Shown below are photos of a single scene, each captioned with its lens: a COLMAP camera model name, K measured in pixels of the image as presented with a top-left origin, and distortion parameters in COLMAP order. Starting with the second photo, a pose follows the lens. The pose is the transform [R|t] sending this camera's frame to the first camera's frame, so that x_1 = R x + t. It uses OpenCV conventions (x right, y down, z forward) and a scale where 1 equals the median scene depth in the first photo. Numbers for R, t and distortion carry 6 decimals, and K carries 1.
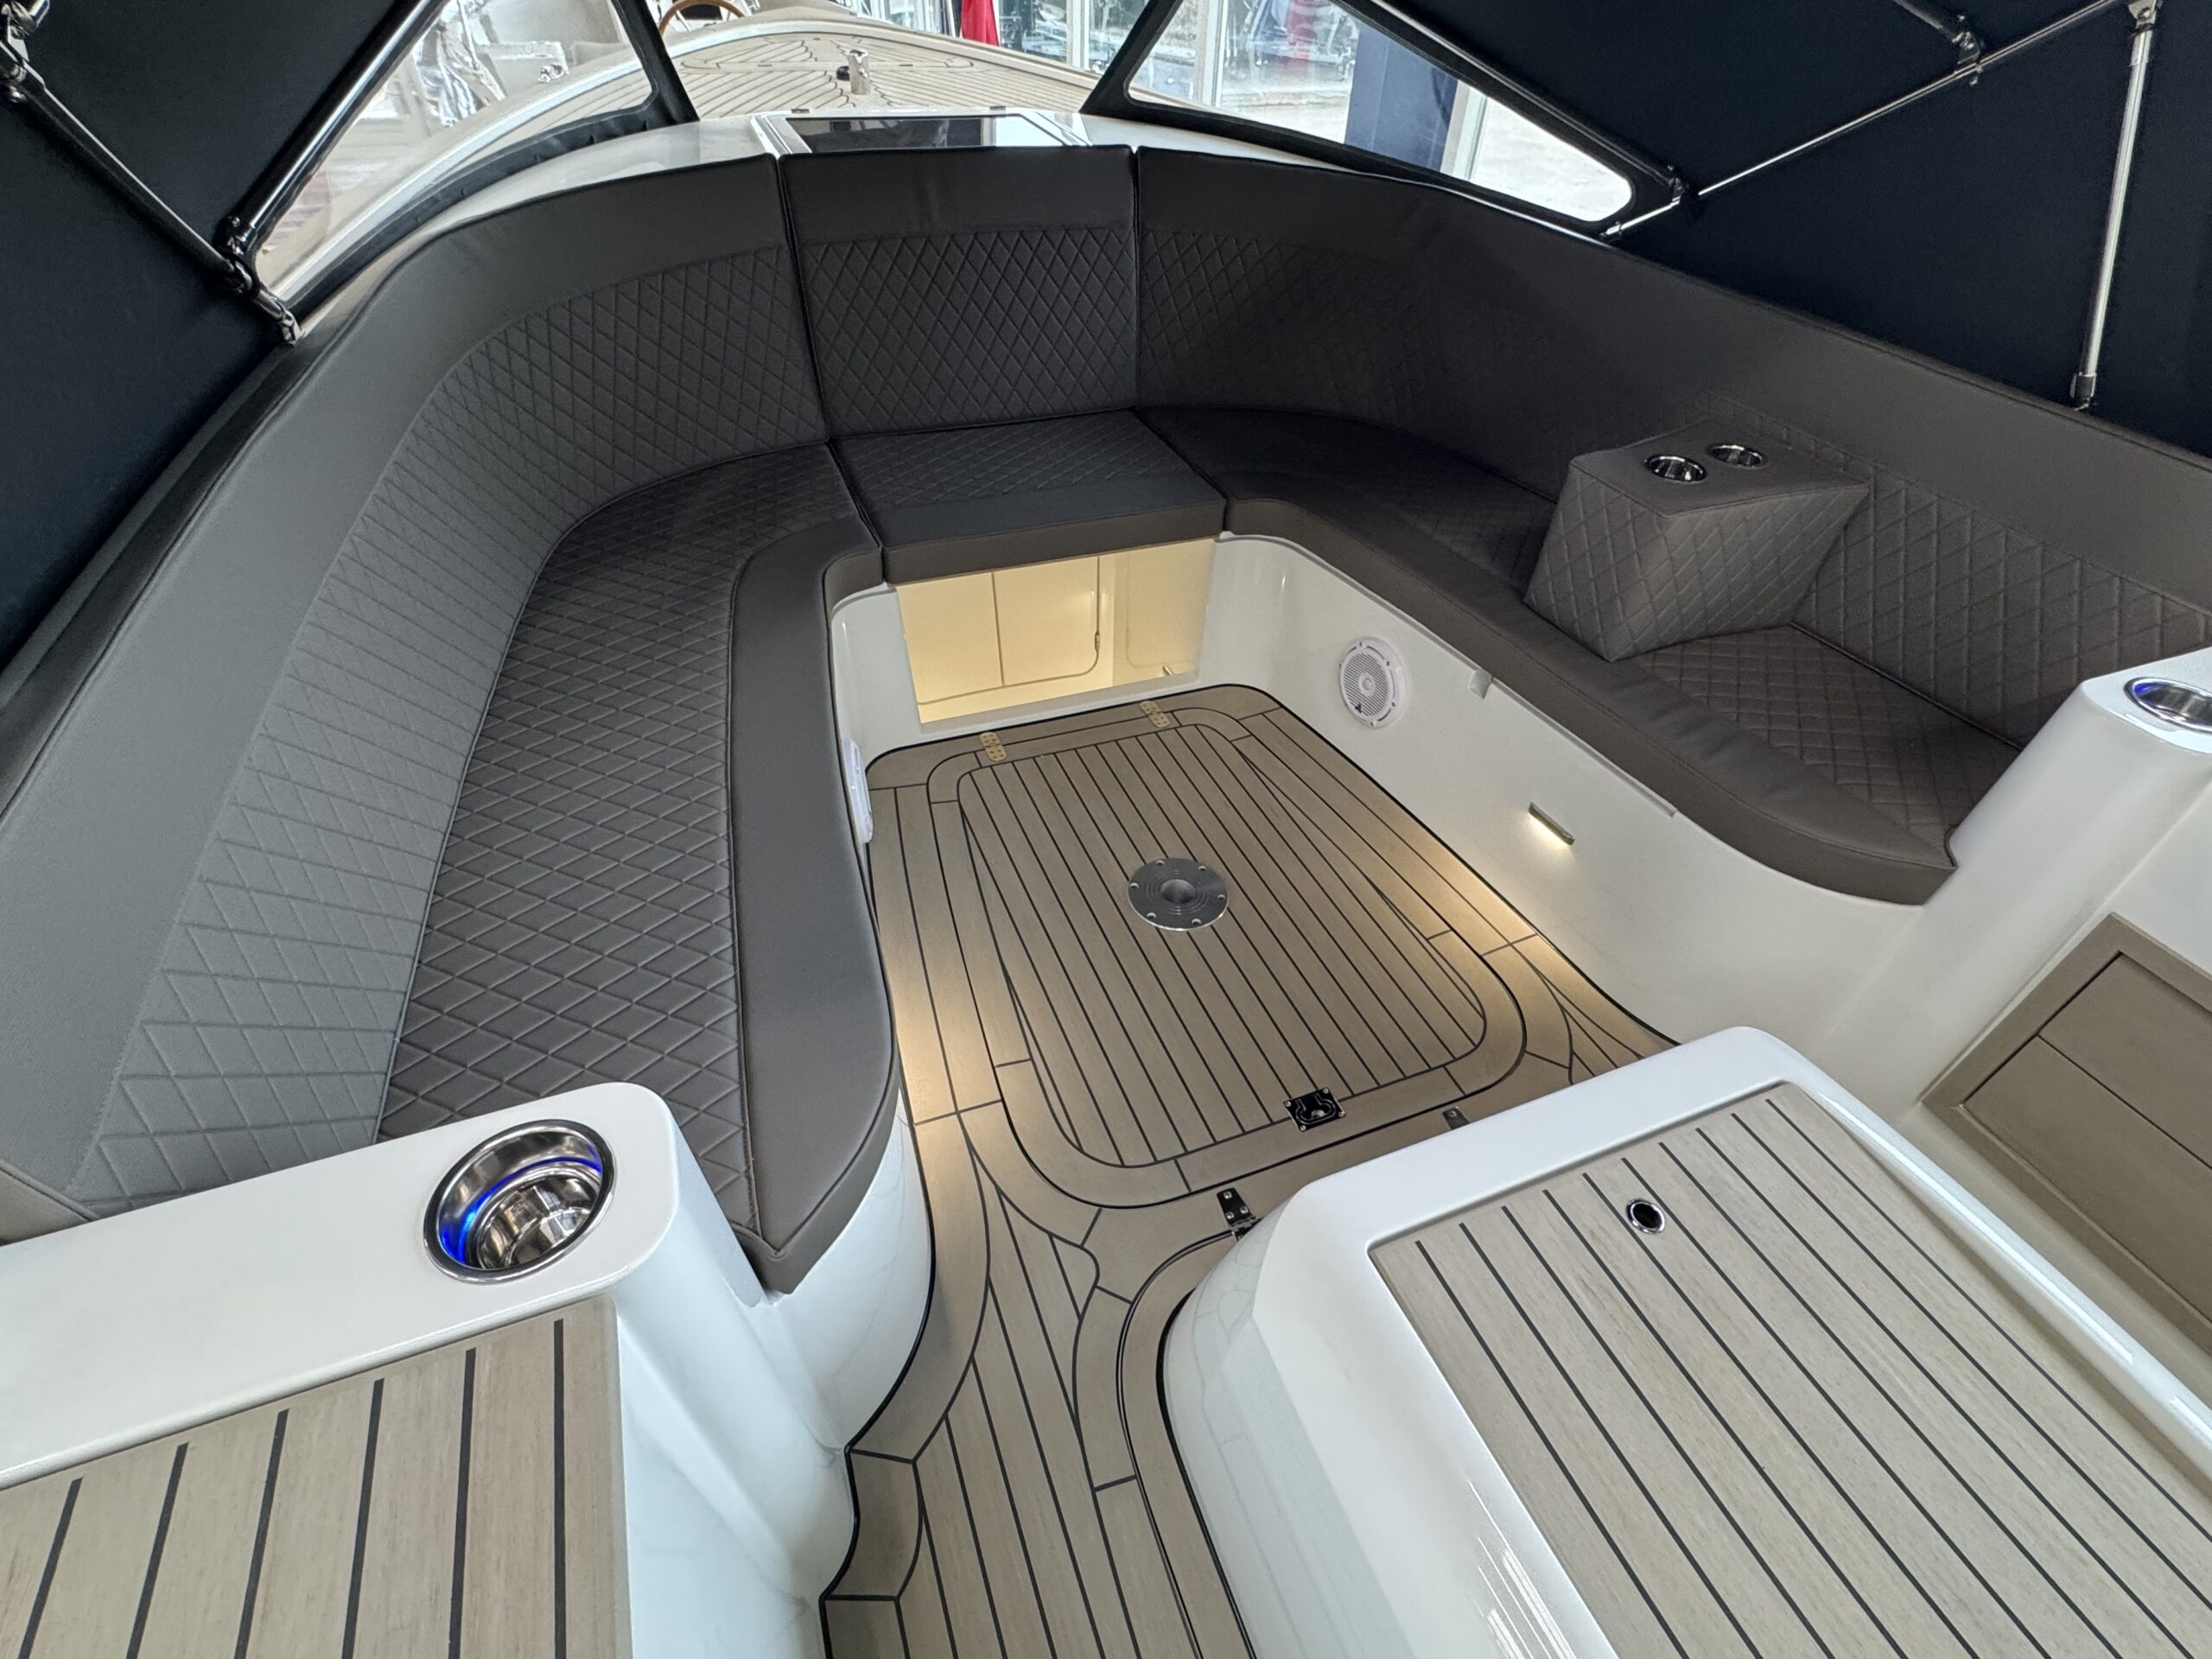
lens RADIAL K [[1025.8, 0, 1101.1], [0, 1025.8, 820.6], [0, 0, 1]] dist [0.024843, -0.000945]
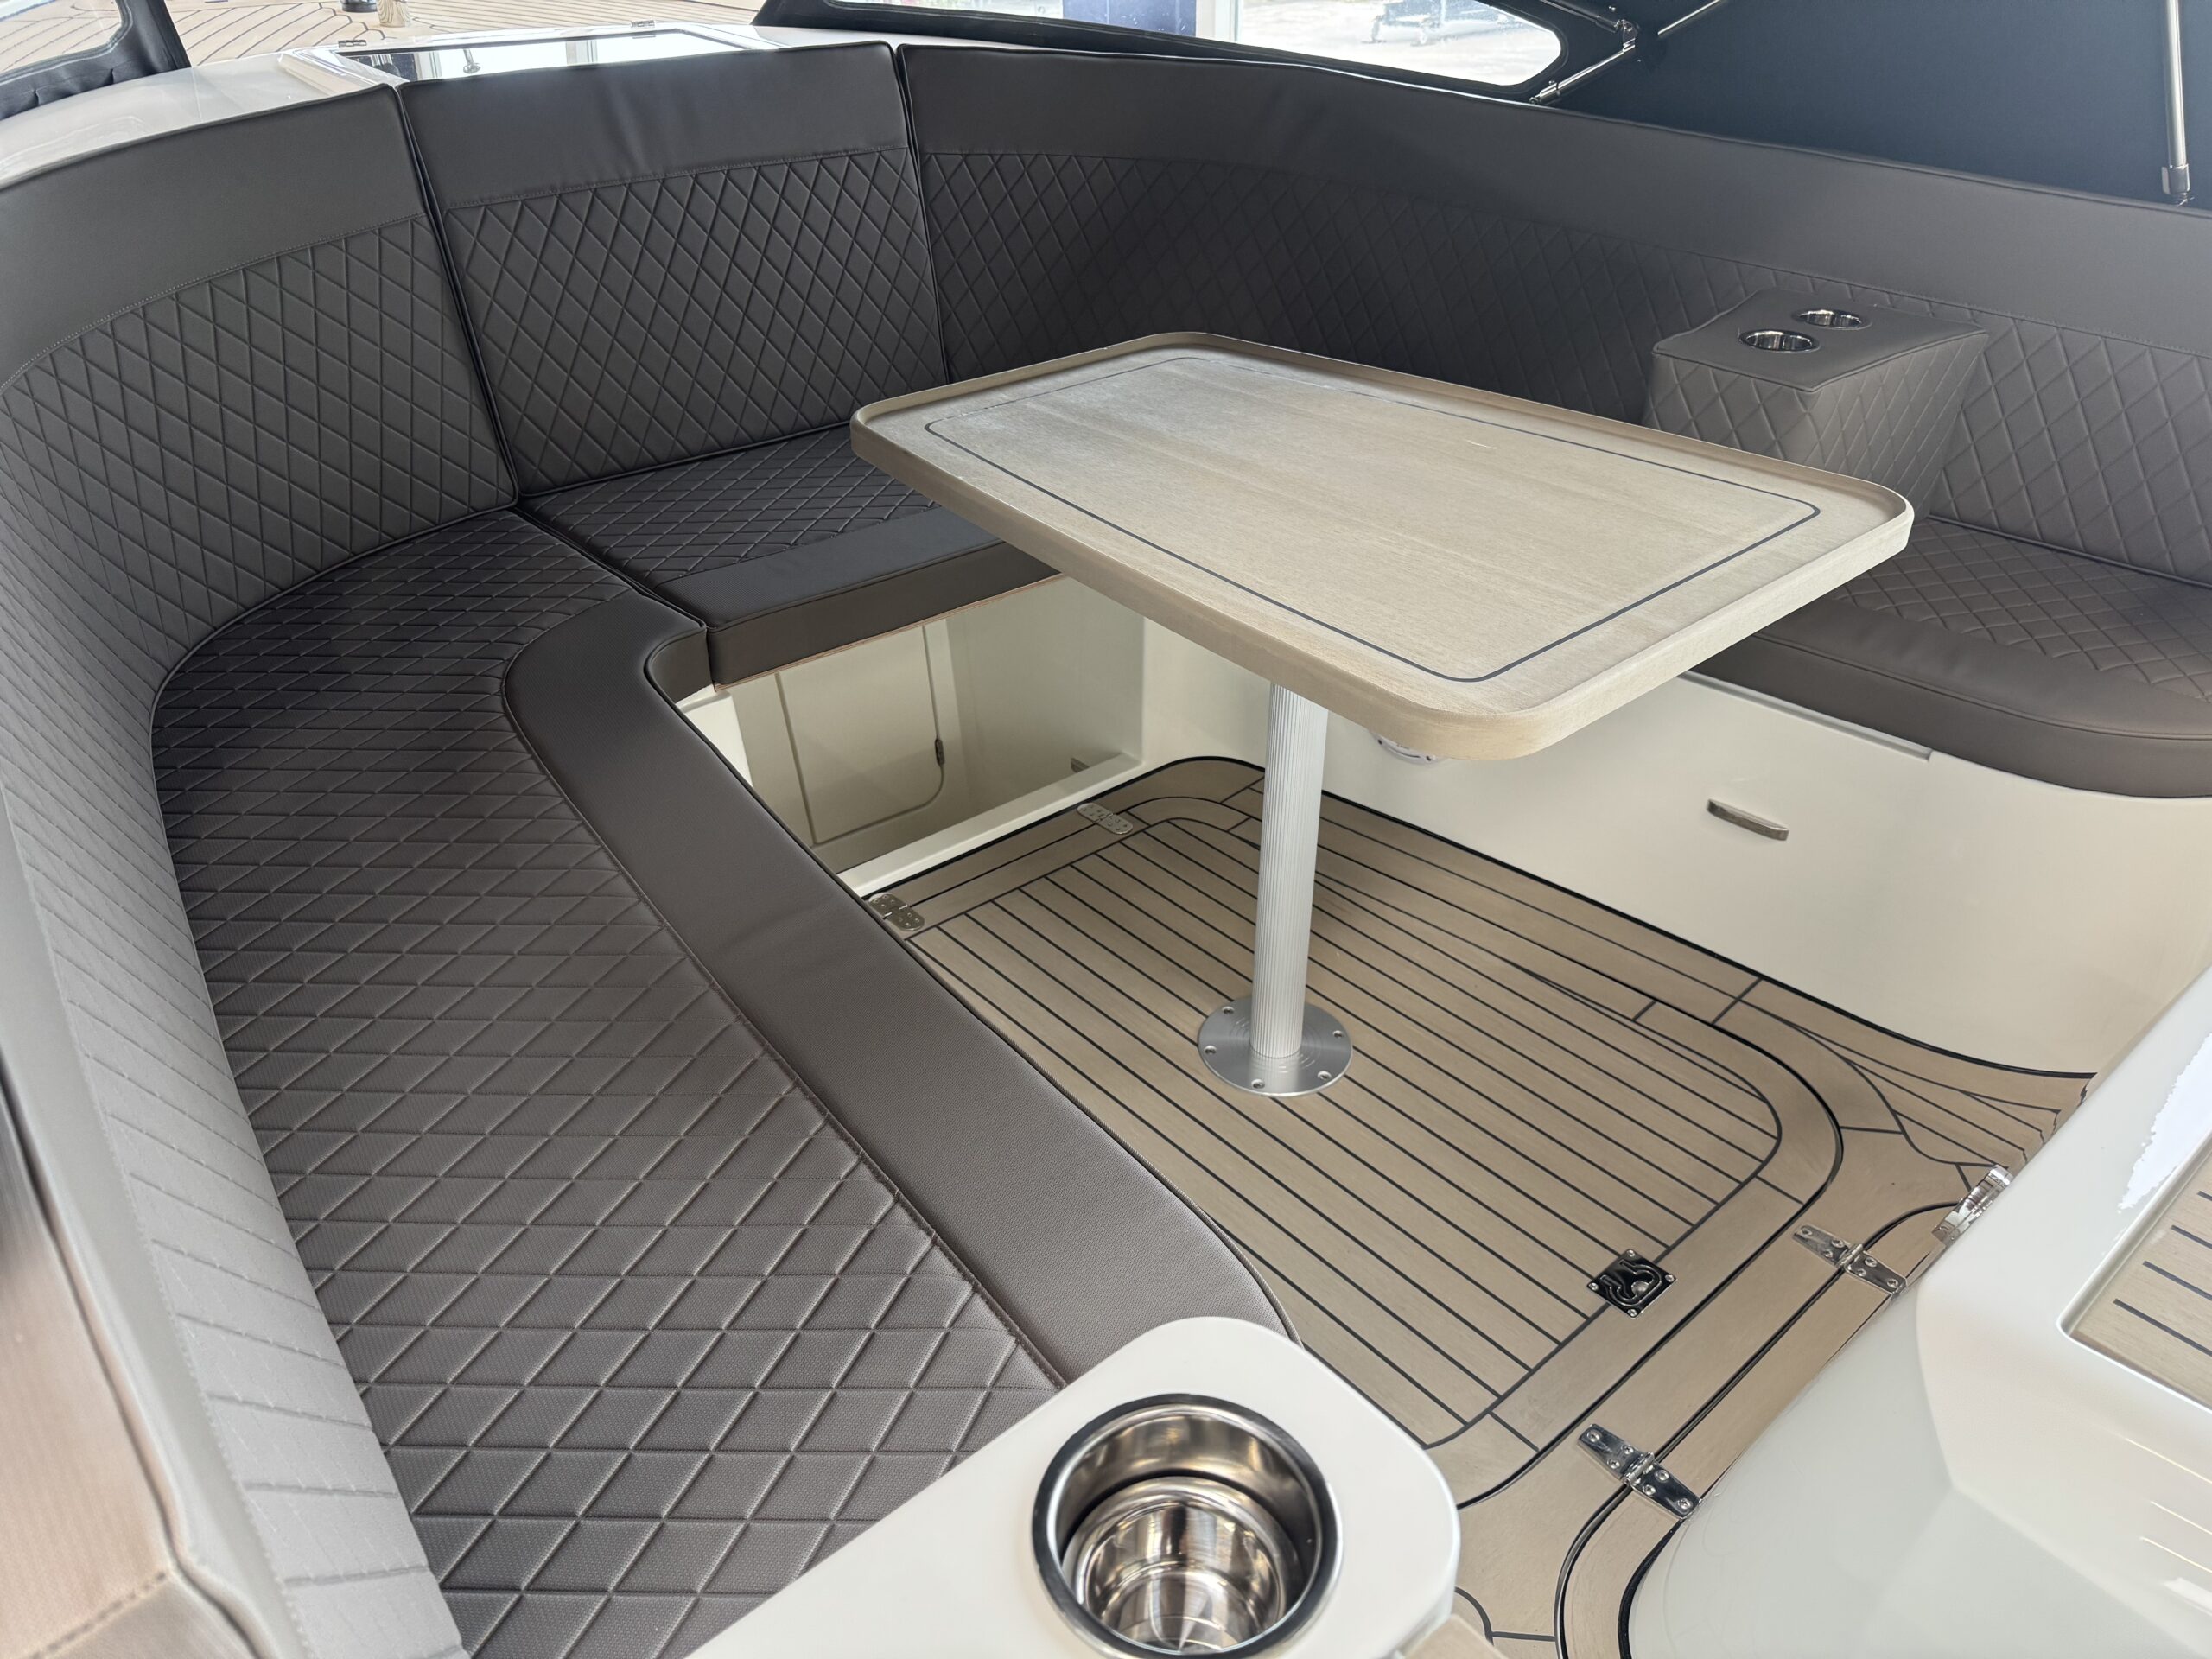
lens RADIAL K [[1574.2, 0, 1110.3], [0, 1574.2, 833.6], [0, 0, 1]] dist [0.010212, -0.001532]
pose [[0.941757, -0.205638, 0.266097, -0.246196], [0.244076, 0.962281, -0.120179, 0.031791], [-0.231347, 0.178127, 0.956425, 0.039838]]
